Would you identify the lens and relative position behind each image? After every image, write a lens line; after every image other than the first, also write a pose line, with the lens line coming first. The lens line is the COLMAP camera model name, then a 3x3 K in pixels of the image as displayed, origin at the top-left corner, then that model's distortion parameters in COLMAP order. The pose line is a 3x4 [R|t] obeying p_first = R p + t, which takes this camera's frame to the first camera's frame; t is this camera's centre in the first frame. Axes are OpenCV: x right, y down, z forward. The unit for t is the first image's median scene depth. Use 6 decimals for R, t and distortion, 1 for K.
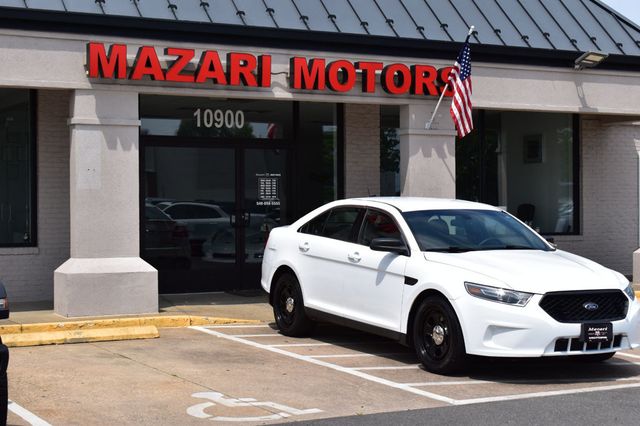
lens RADIAL K [[1168.6, 0, 320.0], [0, 1168.6, 213.0], [0, 0, 1]] dist [-0.004340, -0.016710]
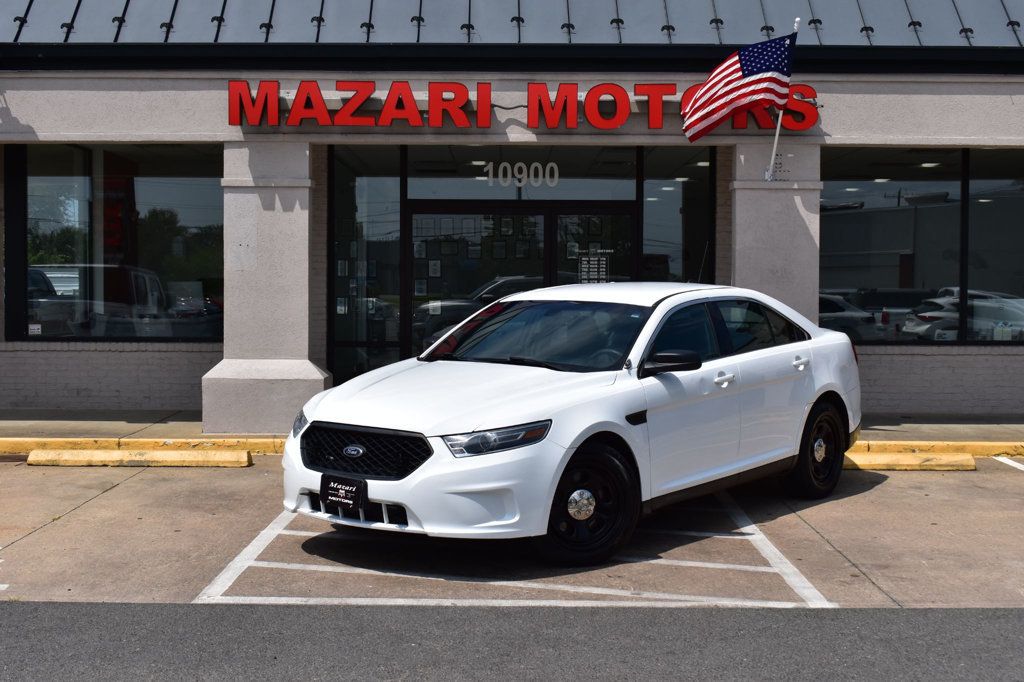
lens RADIAL K [[1422.4, 0, 512.0], [0, 1422.4, 341.0], [0, 0, 1]] dist [-0.031169, -0.035020]
pose [[0.872496, 0.025262, -0.487969, 0.417363], [-0.011393, 0.999443, 0.031371, -0.005005], [0.488489, -0.021812, 0.872297, 0.259260]]
